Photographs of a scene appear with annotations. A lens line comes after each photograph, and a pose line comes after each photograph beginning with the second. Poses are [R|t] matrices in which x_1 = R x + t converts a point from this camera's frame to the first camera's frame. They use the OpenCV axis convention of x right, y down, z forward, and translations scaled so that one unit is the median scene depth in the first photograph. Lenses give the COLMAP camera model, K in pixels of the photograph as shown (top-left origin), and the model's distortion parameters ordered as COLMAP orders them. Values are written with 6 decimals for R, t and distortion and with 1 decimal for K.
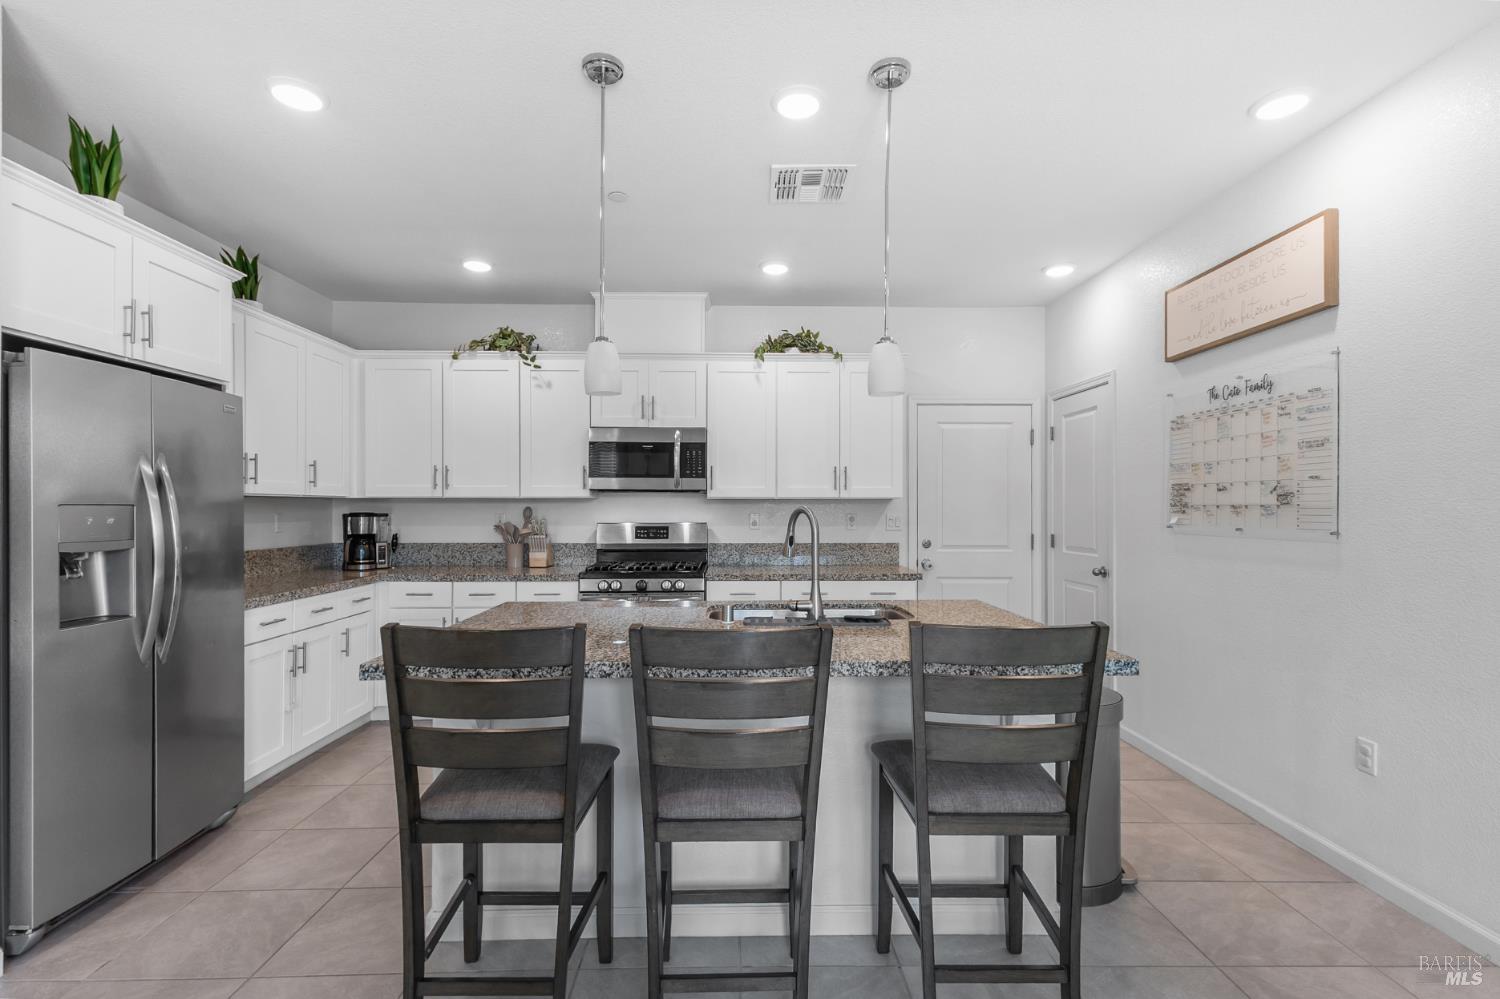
lens RADIAL K [[698.4, 0, 747.7], [0, 698.4, 504.5], [0, 0, 1]] dist [0.018914, -0.004641]
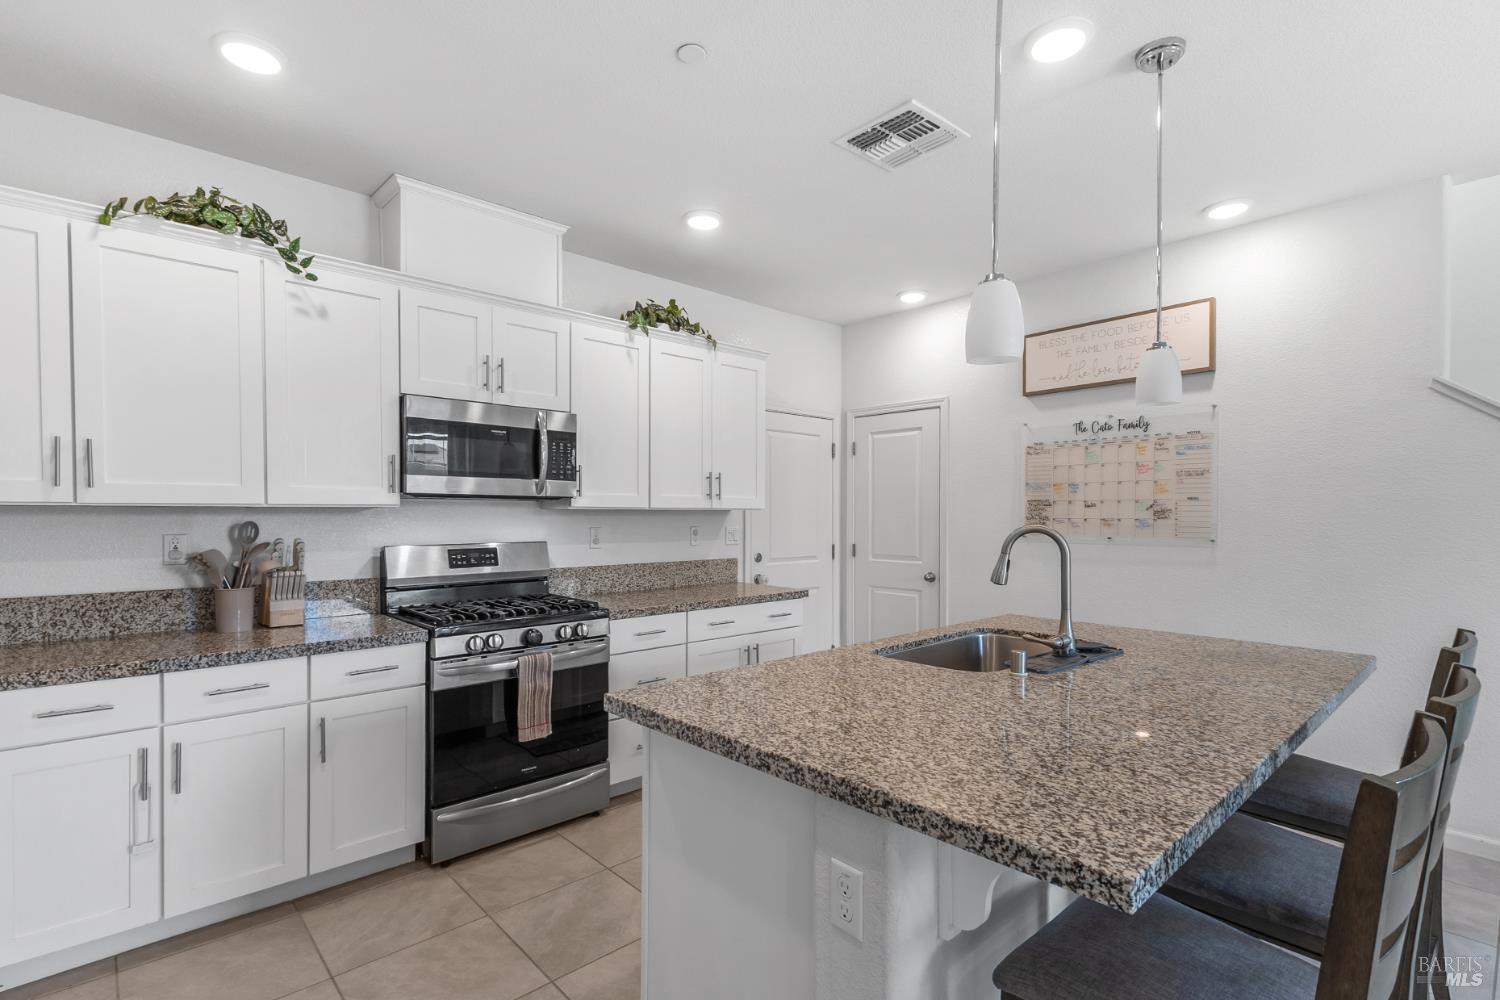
lens RADIAL K [[710.9, 0, 752.1], [0, 710.9, 523.4], [0, 0, 1]] dist [0.021149, -0.003079]
pose [[0.752441, -0.008725, 0.658602, -0.412931], [-0.004076, 0.999831, 0.017902, -0.007399], [-0.658647, -0.016154, 0.752278, 0.313613]]
